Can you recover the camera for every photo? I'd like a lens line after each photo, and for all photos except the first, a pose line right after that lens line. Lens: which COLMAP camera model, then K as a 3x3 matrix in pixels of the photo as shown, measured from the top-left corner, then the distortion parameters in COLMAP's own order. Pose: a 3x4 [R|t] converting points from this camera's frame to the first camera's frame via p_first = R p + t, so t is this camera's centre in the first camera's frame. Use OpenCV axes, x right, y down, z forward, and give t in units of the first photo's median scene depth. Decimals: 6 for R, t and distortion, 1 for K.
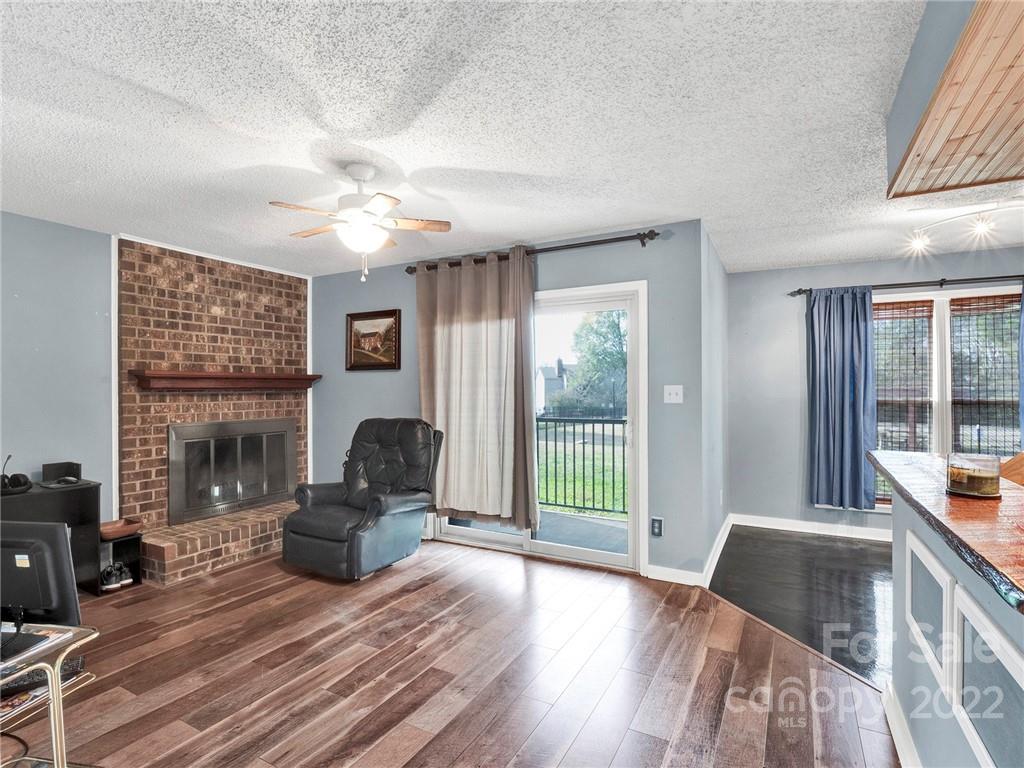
lens RADIAL K [[516.1, 0, 513.2], [0, 516.1, 409.5], [0, 0, 1]] dist [0.000111, -0.001287]
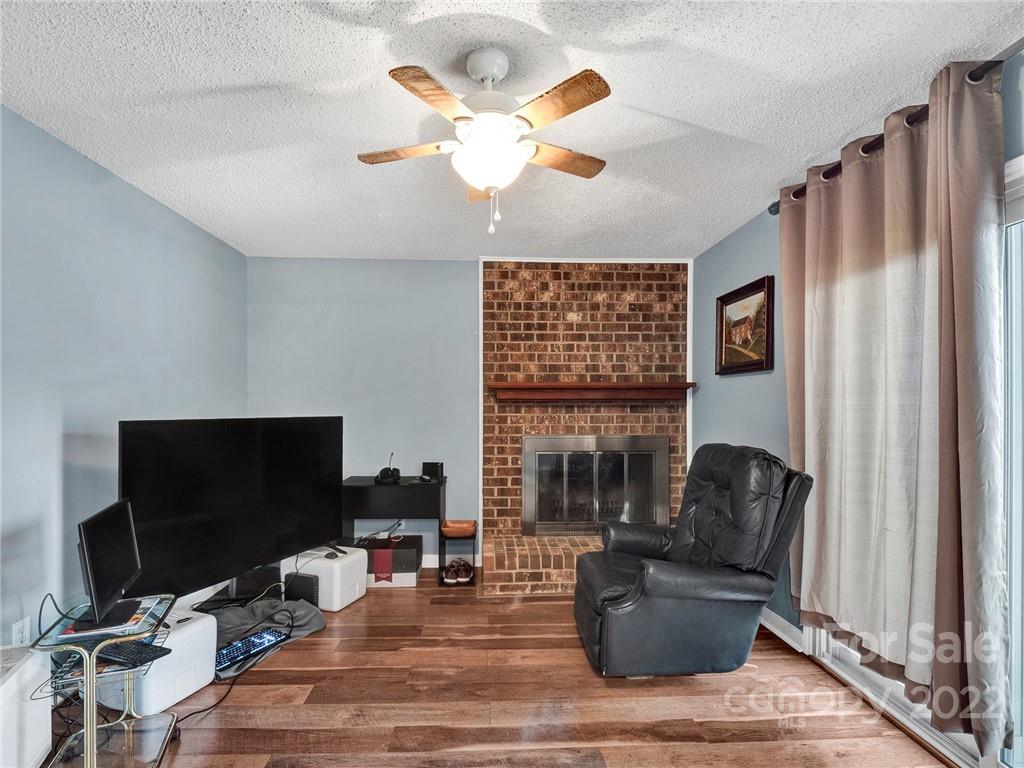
lens RADIAL K [[516.1, 0, 513.2], [0, 516.1, 409.5], [0, 0, 1]] dist [0.000111, -0.001287]
pose [[0.517880, 0.014904, -0.855324, 0.182913], [-0.036344, 0.999329, -0.004592, -0.015485], [0.854681, 0.033464, 0.518074, 0.444690]]
